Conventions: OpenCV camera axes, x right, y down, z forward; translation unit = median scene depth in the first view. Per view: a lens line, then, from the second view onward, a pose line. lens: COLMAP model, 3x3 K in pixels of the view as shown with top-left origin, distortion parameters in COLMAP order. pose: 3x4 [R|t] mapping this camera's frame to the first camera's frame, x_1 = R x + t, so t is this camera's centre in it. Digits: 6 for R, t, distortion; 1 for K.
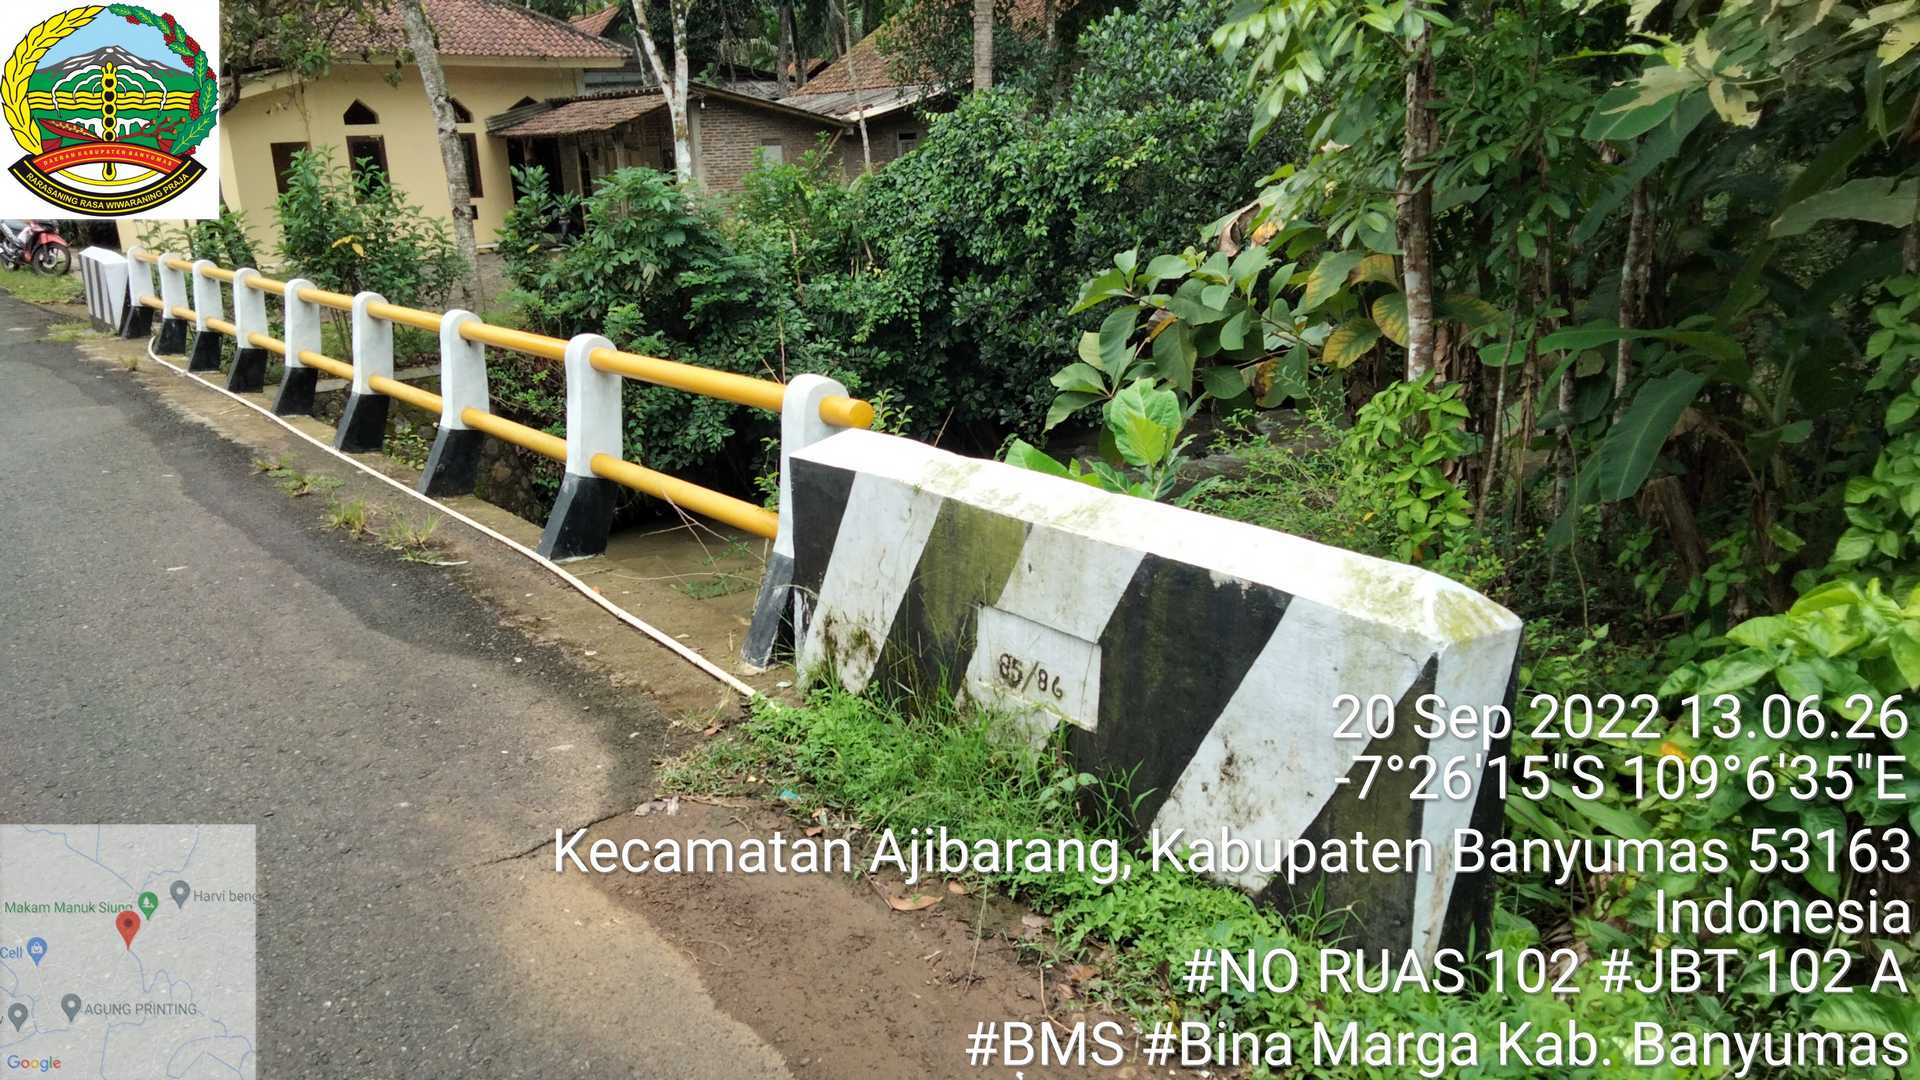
lens RADIAL K [[1467.3, 0, 954.0], [0, 1467.3, 546.7], [0, 0, 1]] dist [0.017477, -0.002586]
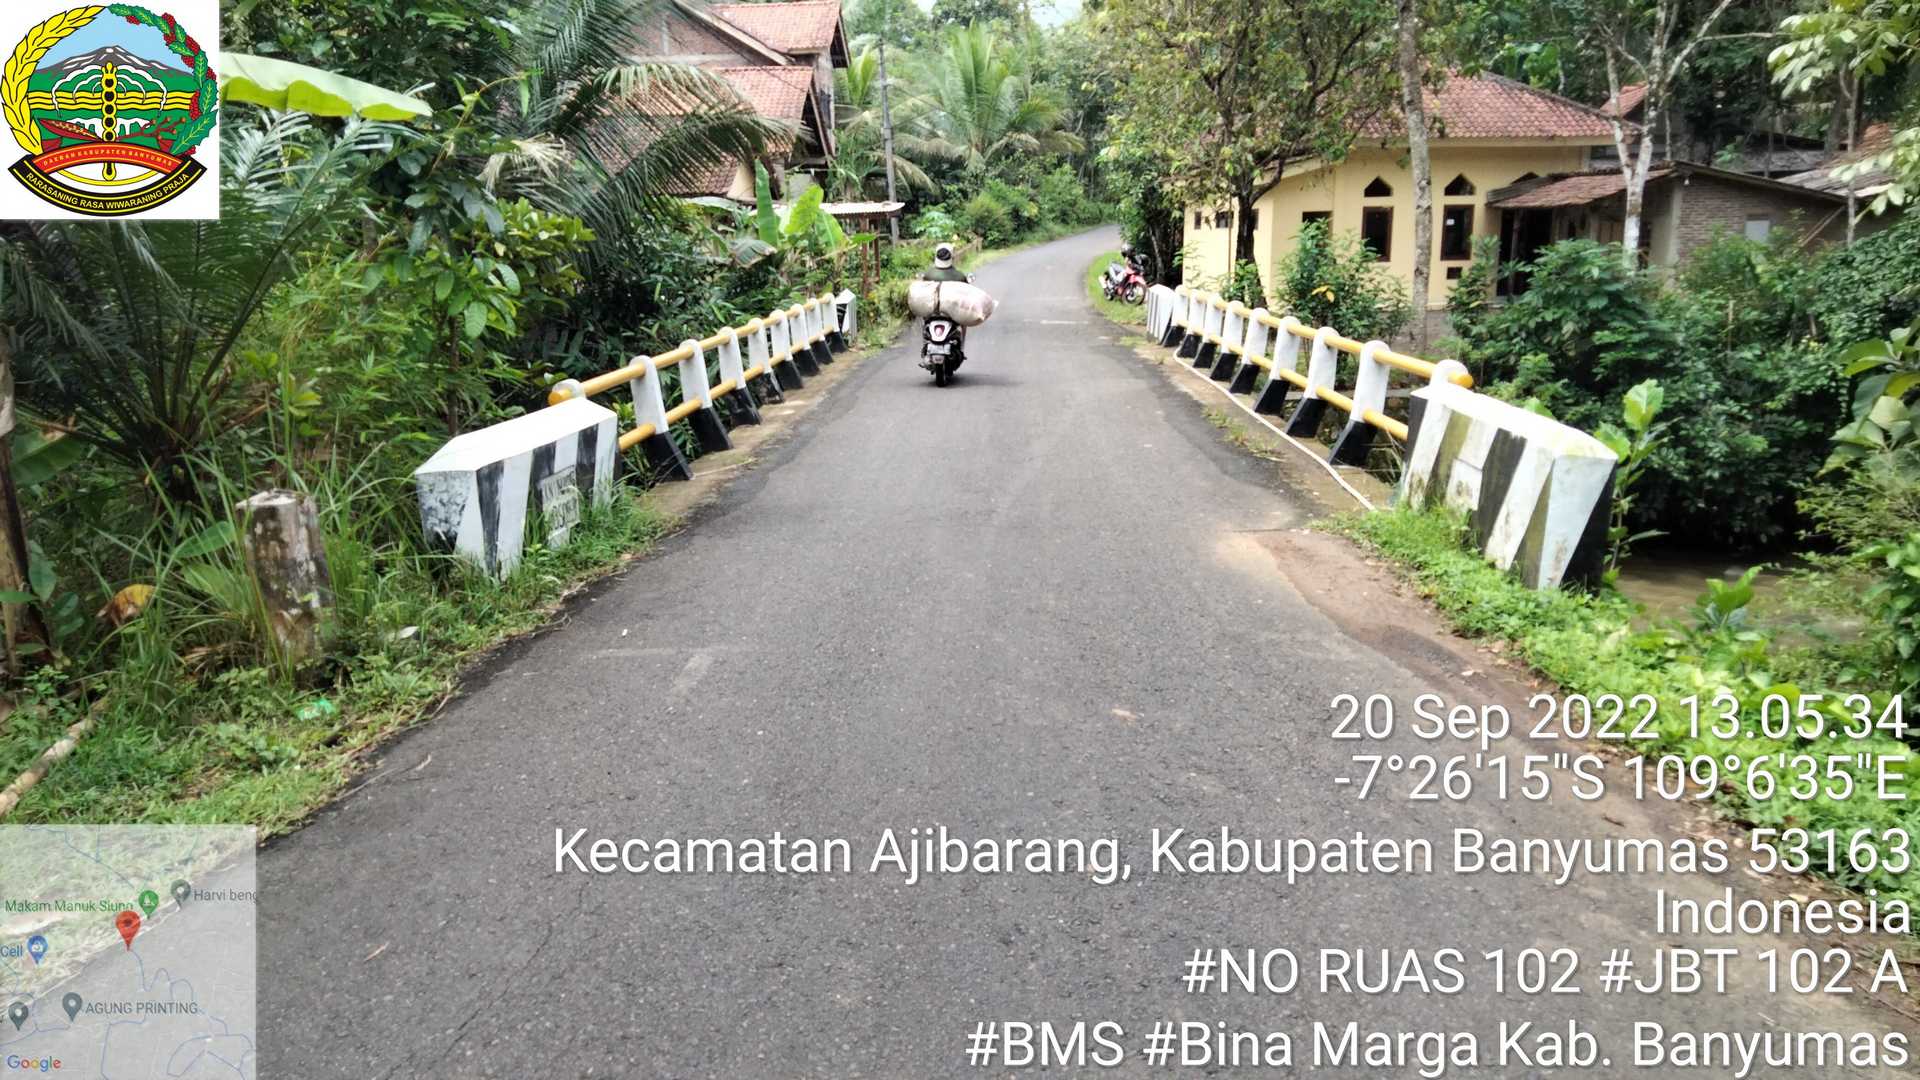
lens RADIAL K [[1467.3, 0, 954.0], [0, 1467.3, 546.7], [0, 0, 1]] dist [0.017477, -0.002586]
pose [[0.785339, 0.156129, -0.599054, 0.131369], [-0.179611, 0.983516, 0.020866, 0.044257], [0.592438, 0.091210, 0.800436, -0.199704]]
